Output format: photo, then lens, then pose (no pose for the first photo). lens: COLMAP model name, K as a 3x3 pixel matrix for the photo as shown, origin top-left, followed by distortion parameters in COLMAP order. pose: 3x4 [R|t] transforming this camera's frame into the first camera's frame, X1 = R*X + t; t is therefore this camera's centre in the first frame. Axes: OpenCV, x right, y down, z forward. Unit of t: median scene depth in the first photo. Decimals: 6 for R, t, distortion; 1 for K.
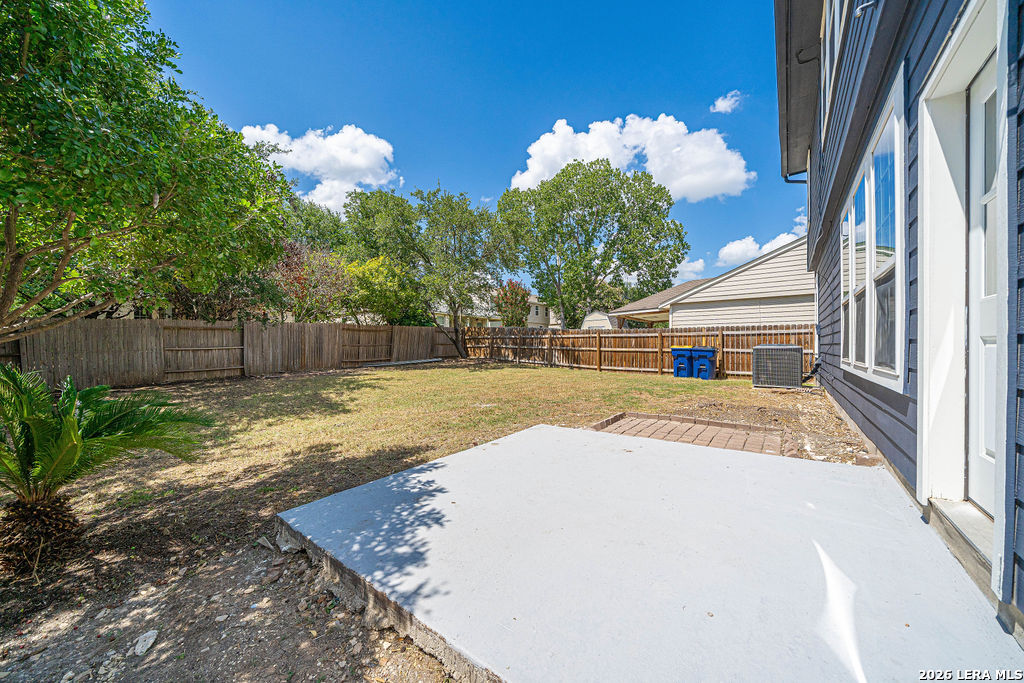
lens RADIAL K [[352.3, 0, 512.9], [0, 352.3, 346.5], [0, 0, 1]] dist [-0.005865, -0.000596]
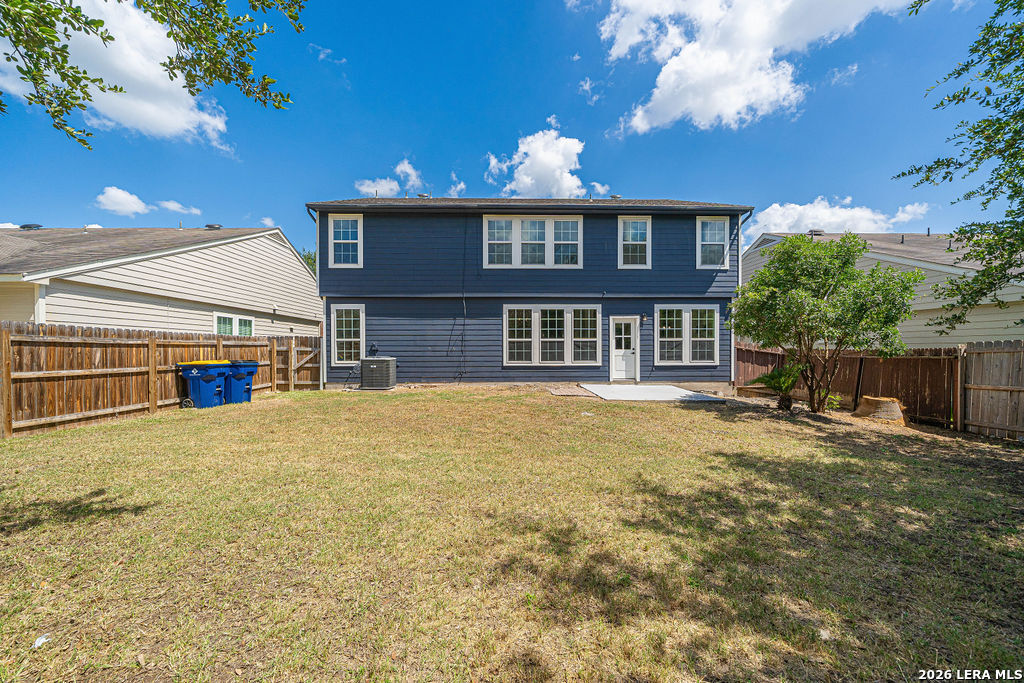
lens RADIAL K [[379.7, 0, 520.7], [0, 379.7, 343.0], [0, 0, 1]] dist [-0.008680, 0.000133]
pose [[-0.642741, 0.015848, 0.765920, -0.390687], [0.003853, 0.999840, -0.017454, -0.017209], [-0.766074, -0.008267, -0.642699, 0.847494]]
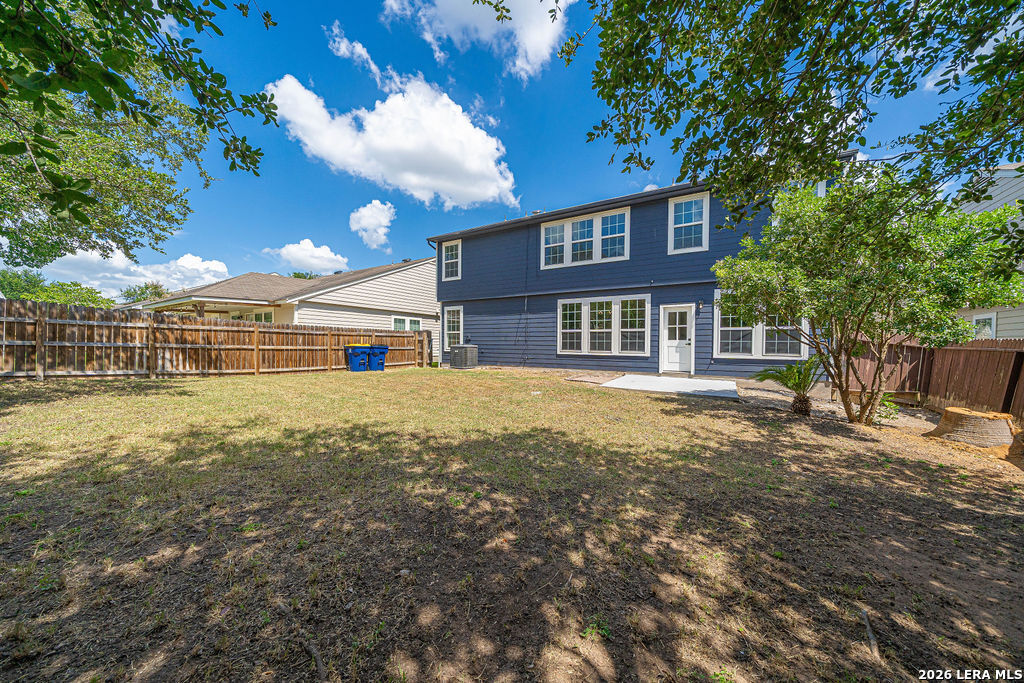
lens RADIAL K [[352.3, 0, 522.8], [0, 352.3, 345.4], [0, 0, 1]] dist [-0.005865, -0.000596]
pose [[-0.118423, 0.000806, 0.992963, -0.601422], [-0.008789, 0.999960, -0.001860, -0.000012], [-0.992924, -0.008947, -0.118411, 0.509801]]
